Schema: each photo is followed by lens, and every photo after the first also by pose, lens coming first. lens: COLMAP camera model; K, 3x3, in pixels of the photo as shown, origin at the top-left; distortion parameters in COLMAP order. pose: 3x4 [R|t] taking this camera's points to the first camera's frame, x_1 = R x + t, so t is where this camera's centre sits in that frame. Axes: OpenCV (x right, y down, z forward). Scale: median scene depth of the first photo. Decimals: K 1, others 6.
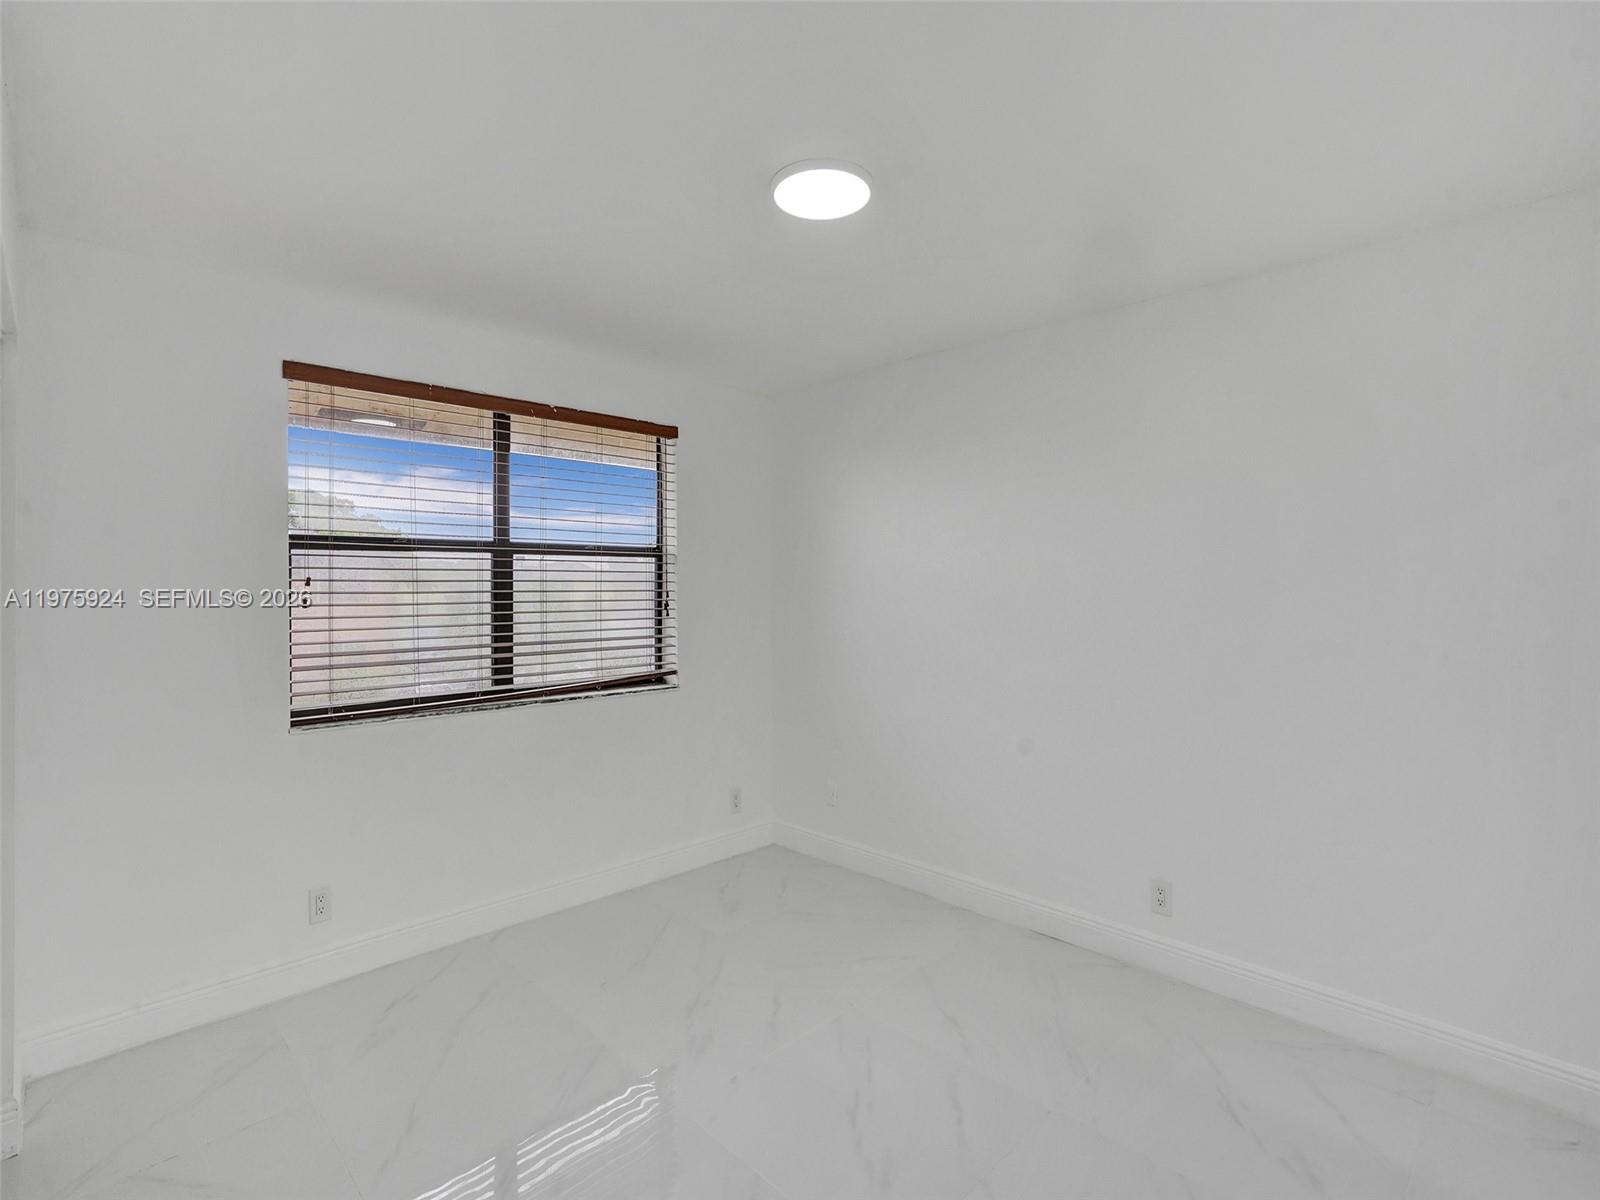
lens RADIAL K [[753.7, 0, 814.5], [0, 753.7, 599.5], [0, 0, 1]] dist [-0.008434, 0.004519]
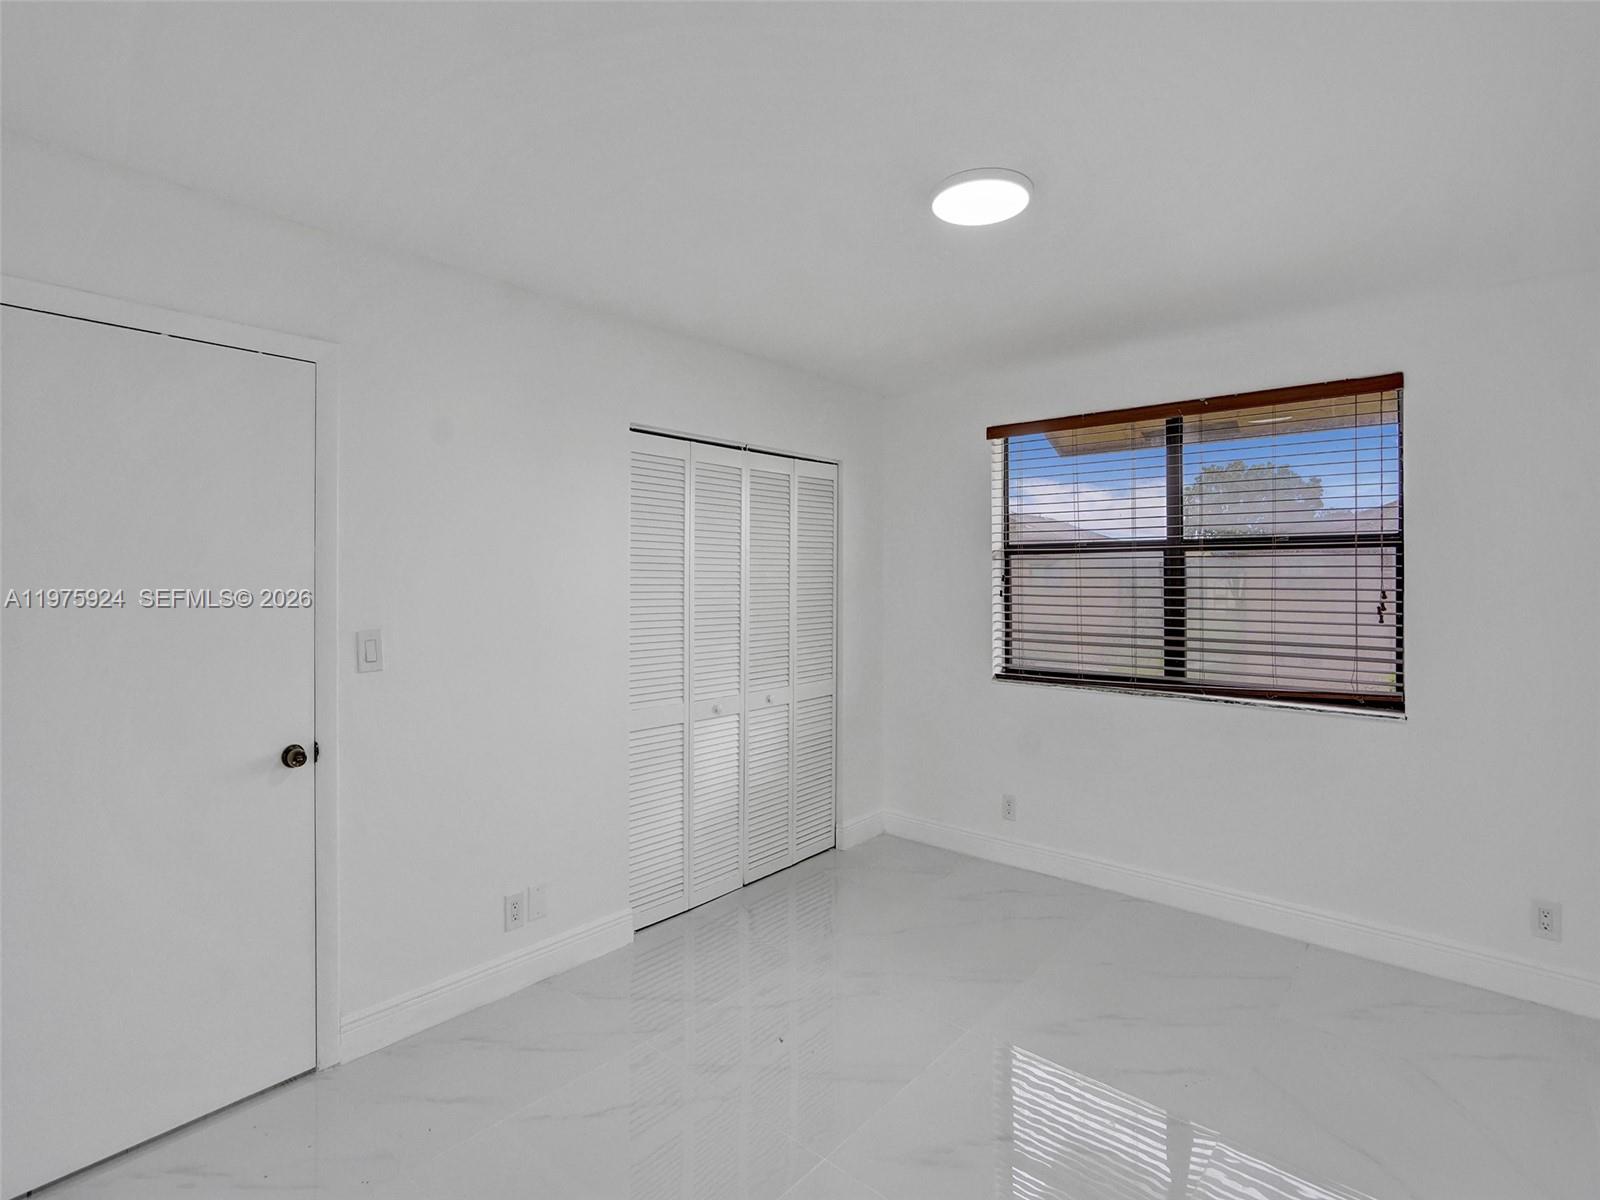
lens RADIAL K [[753.7, 0, 804.5], [0, 753.7, 585.2], [0, 0, 1]] dist [-0.008434, 0.004519]
pose [[0.117242, 0.015232, -0.992987, 0.563971], [-0.018241, 0.999747, 0.013182, -0.018217], [0.992936, 0.016568, 0.117490, 0.364714]]
